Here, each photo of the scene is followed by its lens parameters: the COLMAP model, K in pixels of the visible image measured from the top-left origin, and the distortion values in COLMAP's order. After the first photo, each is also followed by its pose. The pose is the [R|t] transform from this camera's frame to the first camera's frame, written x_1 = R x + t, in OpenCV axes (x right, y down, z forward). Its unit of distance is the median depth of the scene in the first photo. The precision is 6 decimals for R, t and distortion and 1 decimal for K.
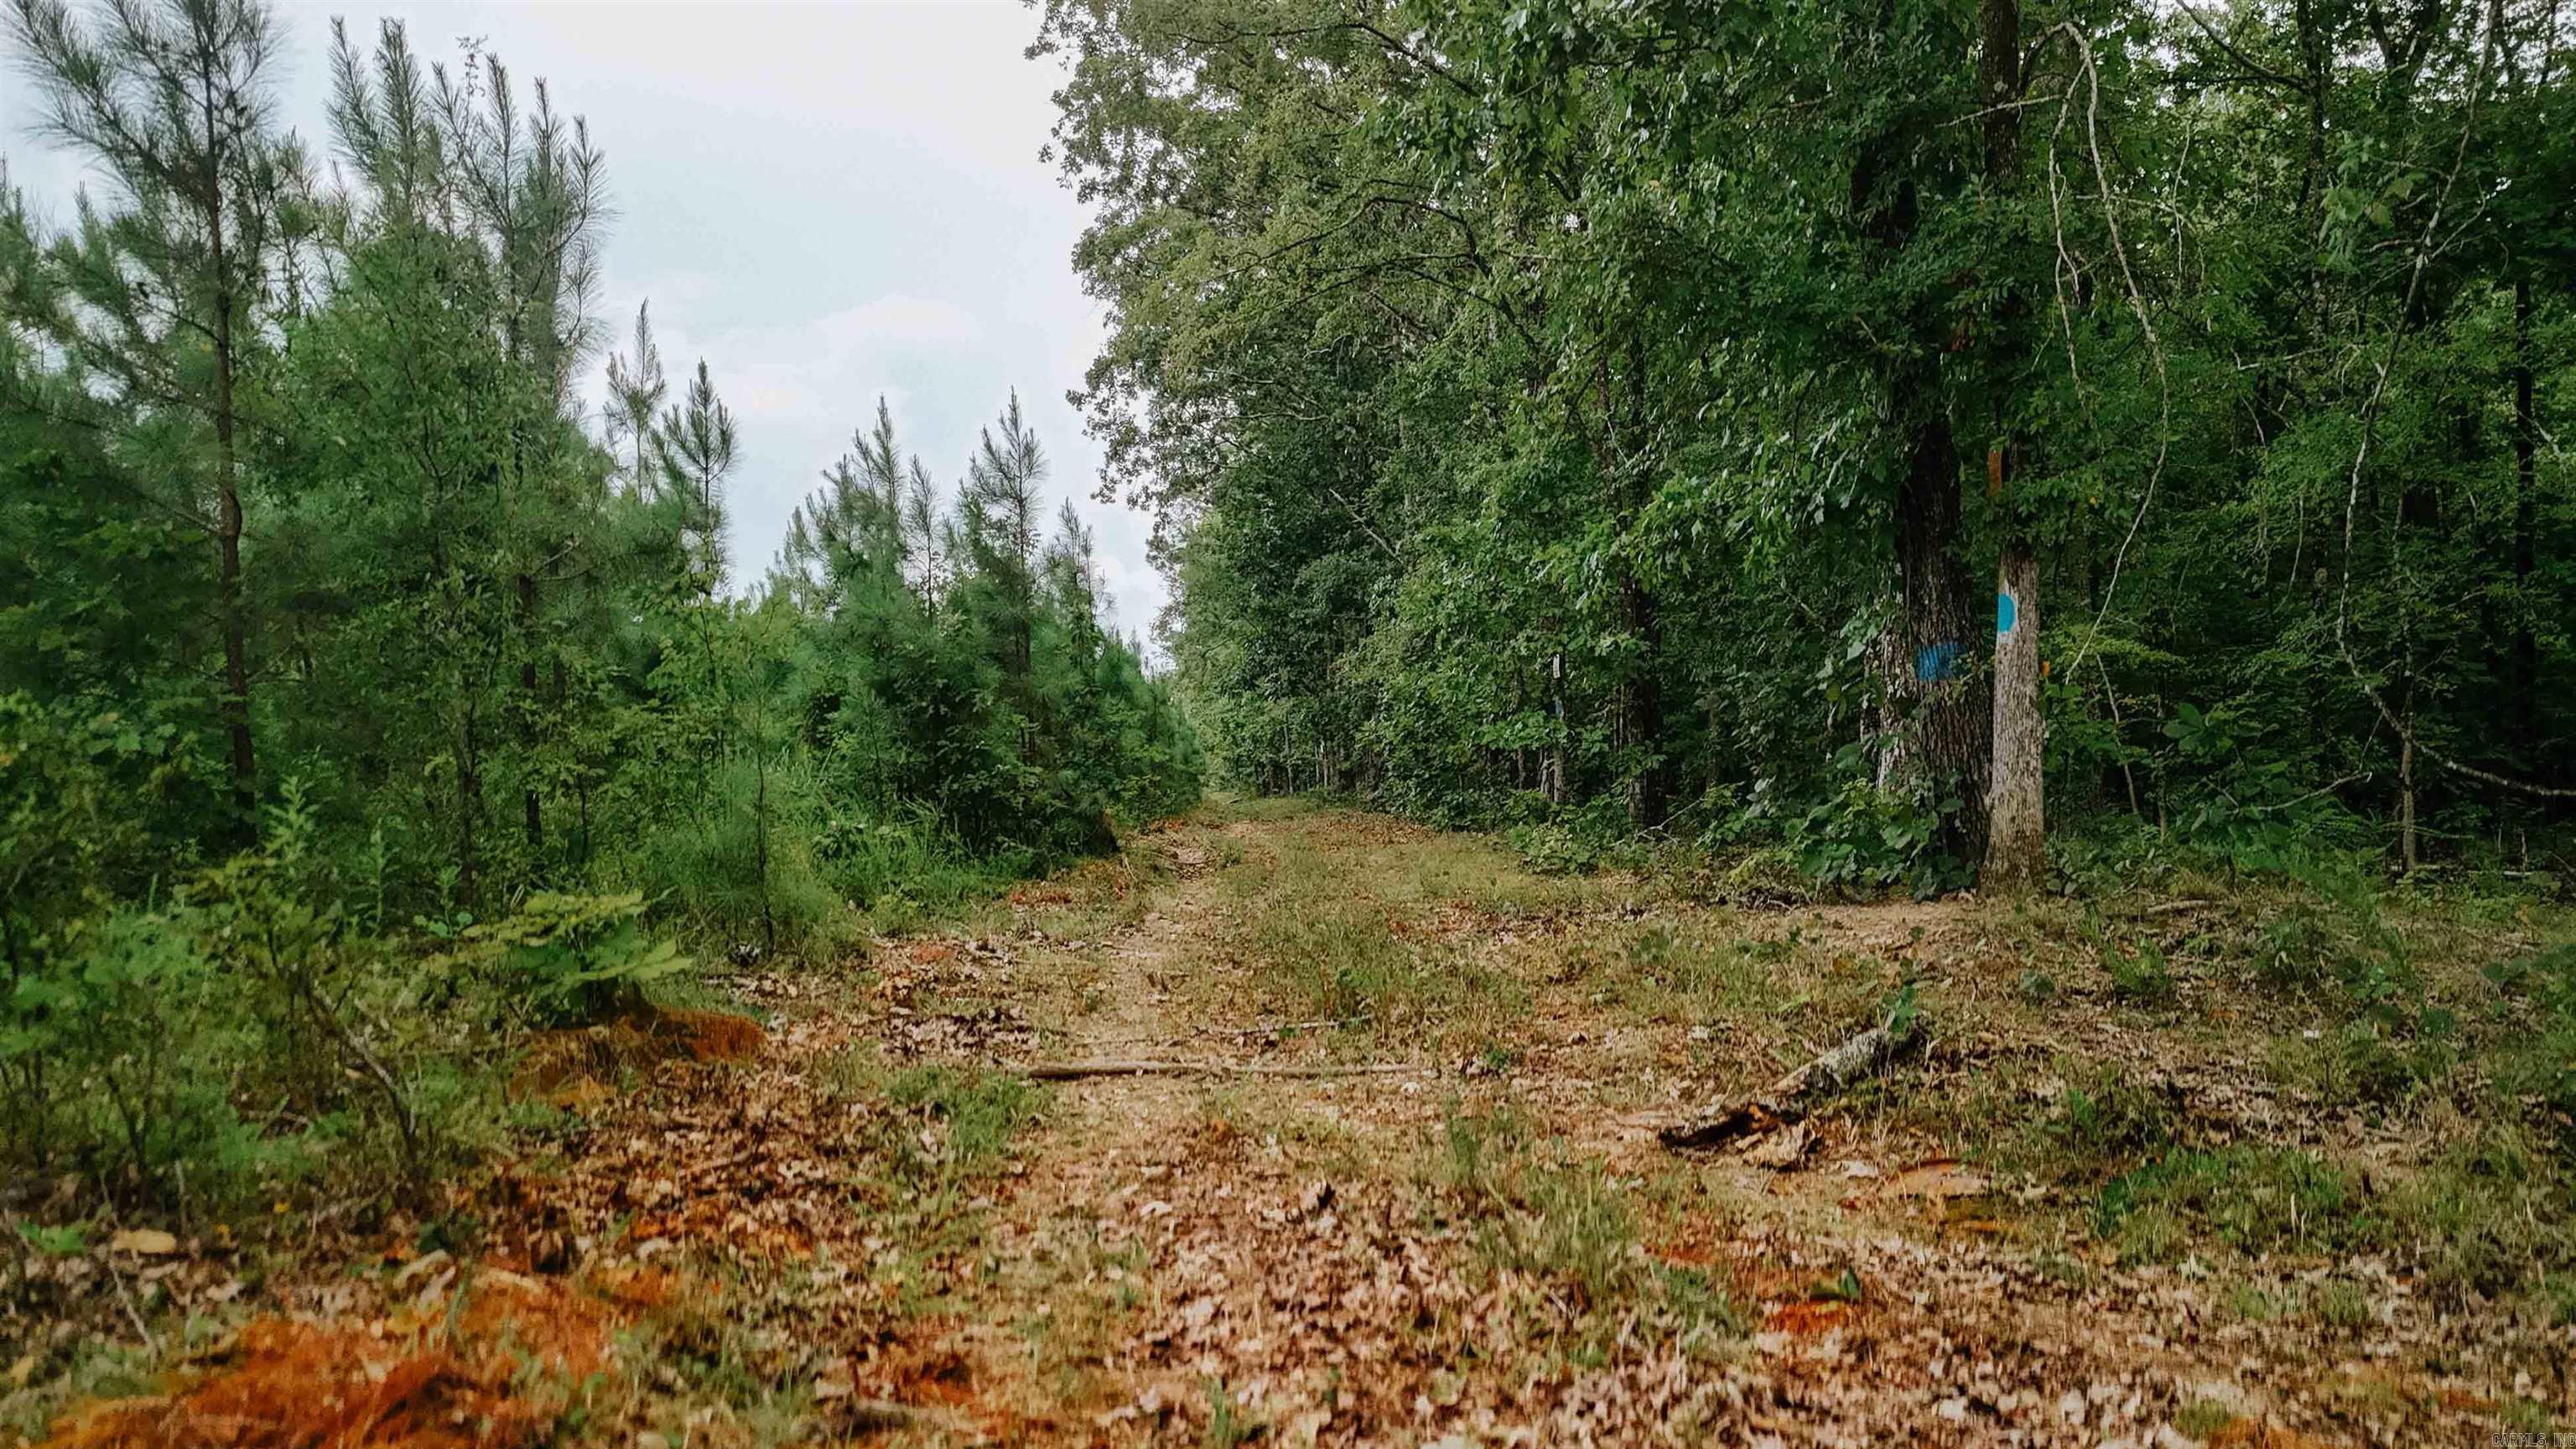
lens RADIAL K [[1871.1, 0, 1271.3], [0, 1871.1, 734.3], [0, 0, 1]] dist [0.072233, -0.068450]
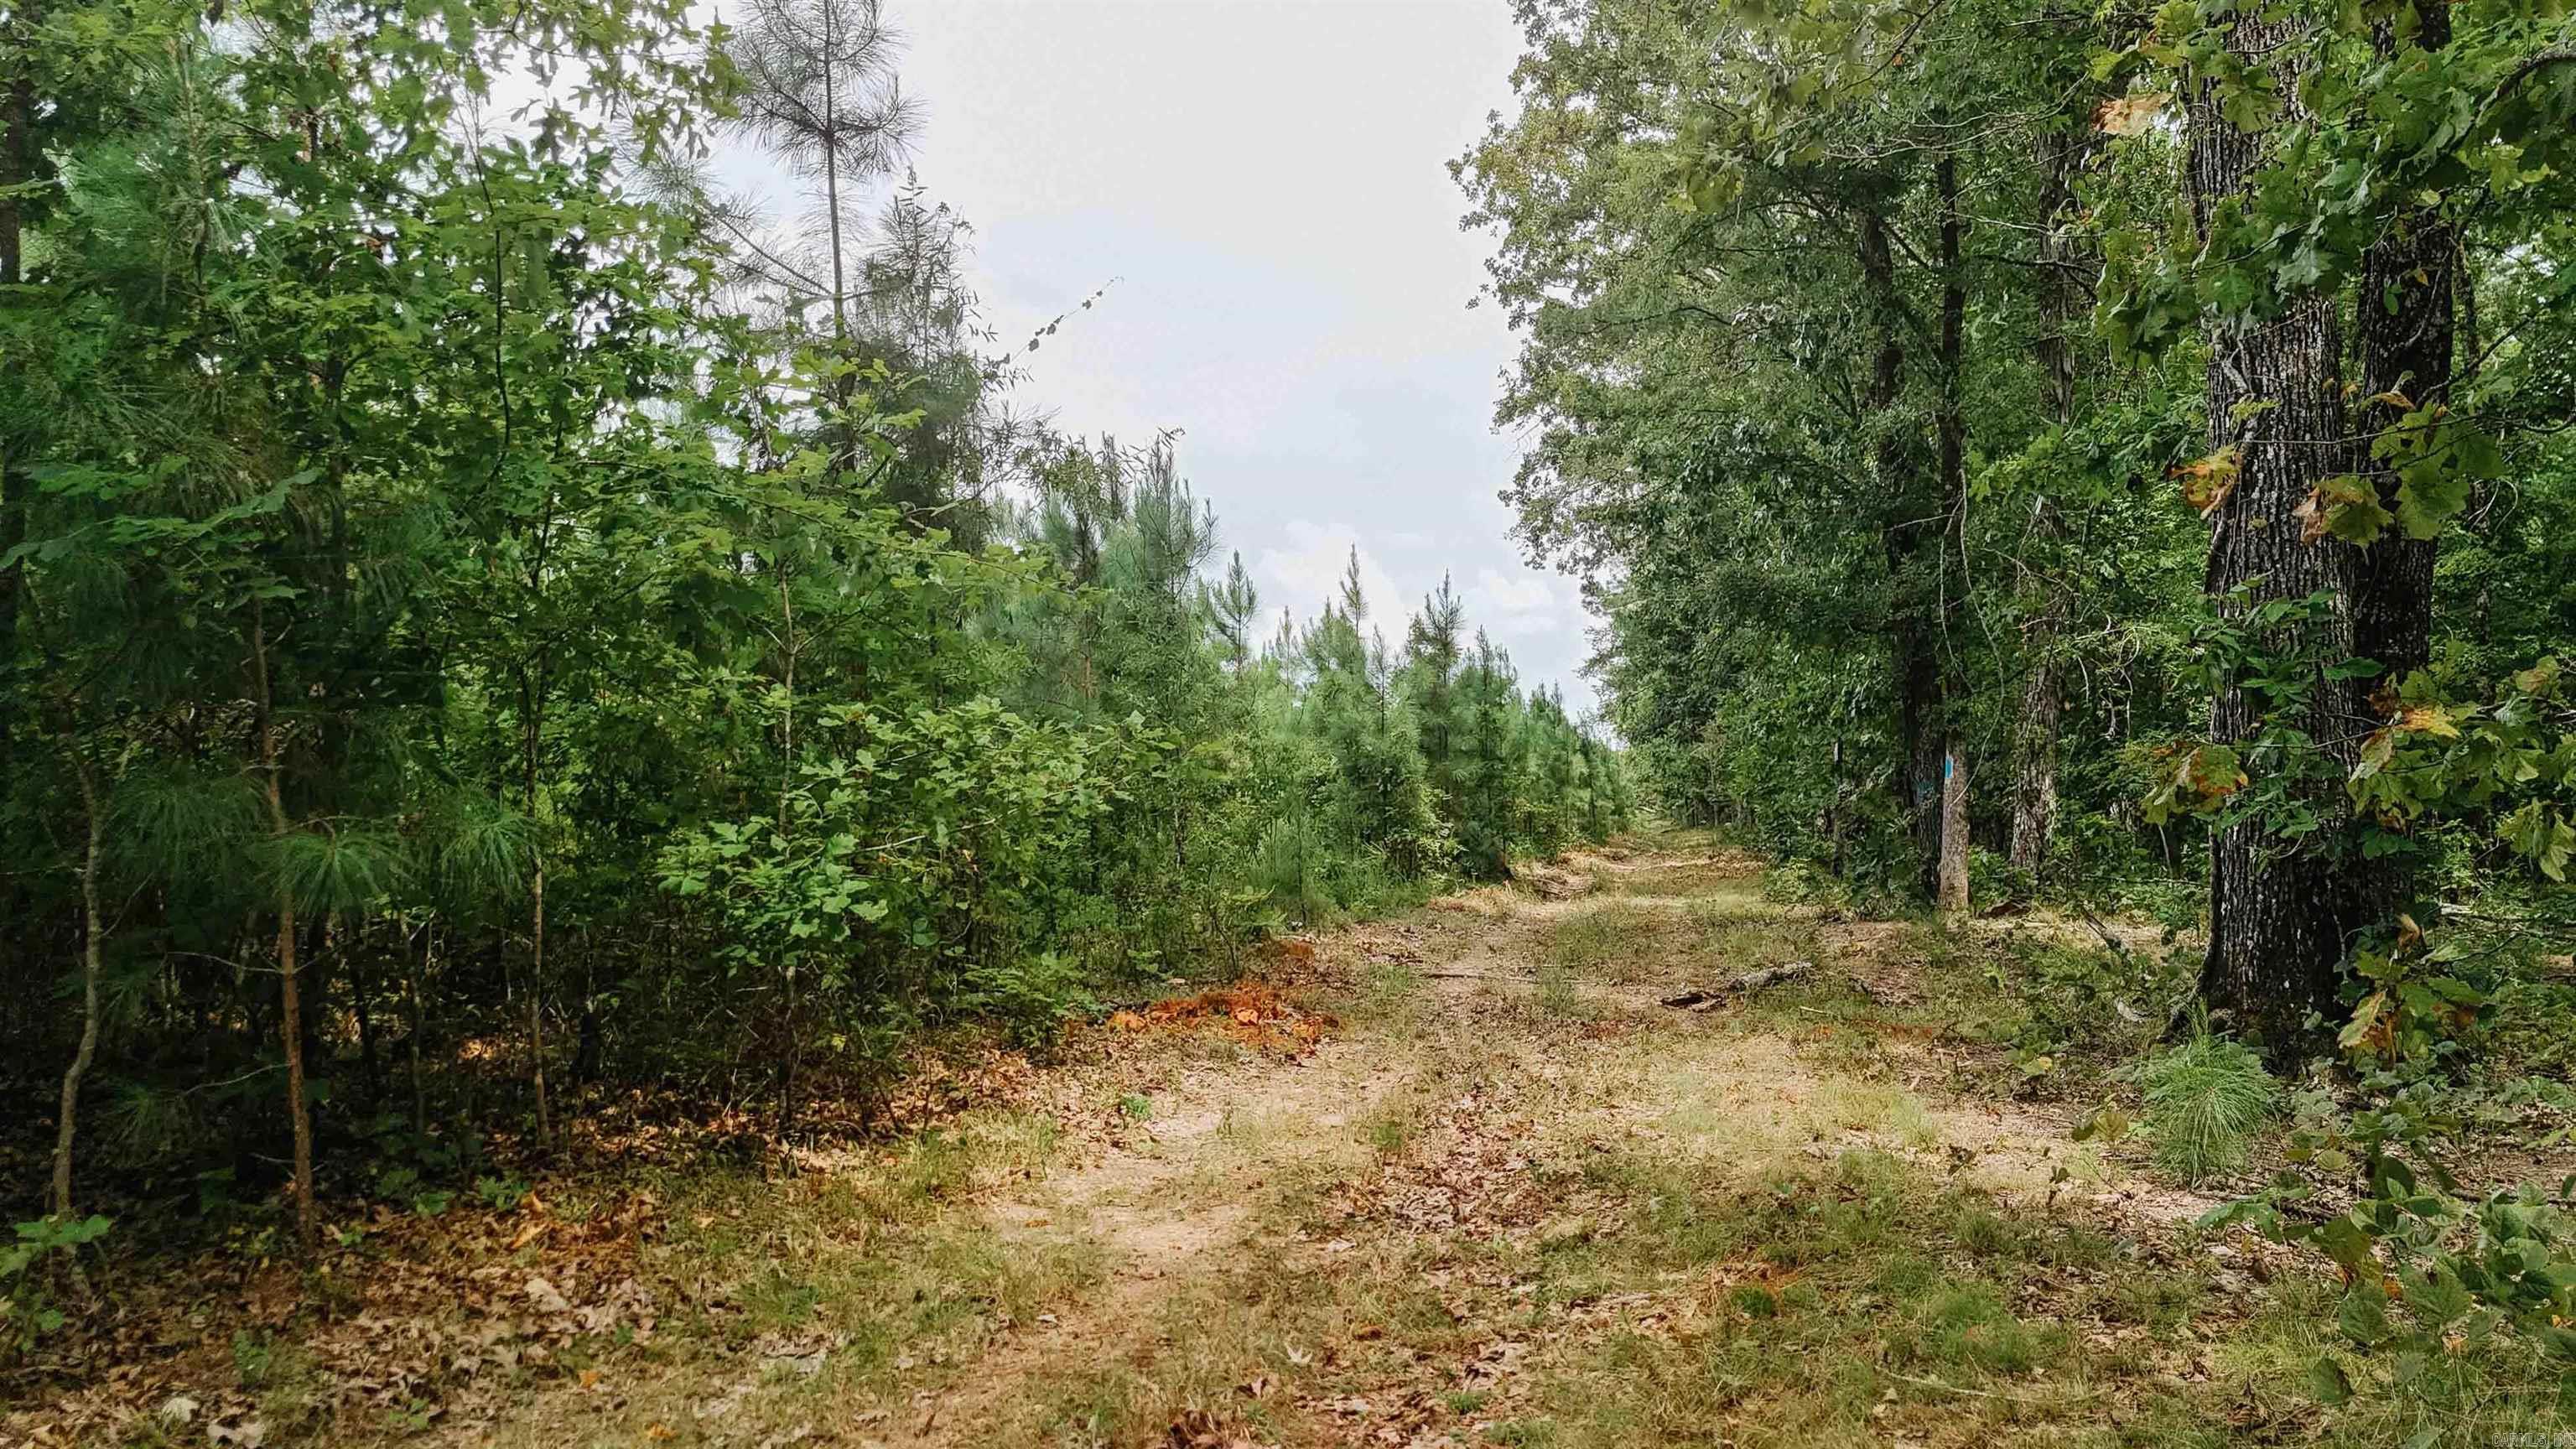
lens RADIAL K [[1871.1, 0, 1271.3], [0, 1871.1, 734.3], [0, 0, 1]] dist [0.072233, -0.068450]
pose [[0.971169, 0.005317, -0.238335, 0.084793], [-0.007962, 0.999917, -0.010133, -0.033214], [0.238261, 0.011739, 0.971130, -0.453410]]
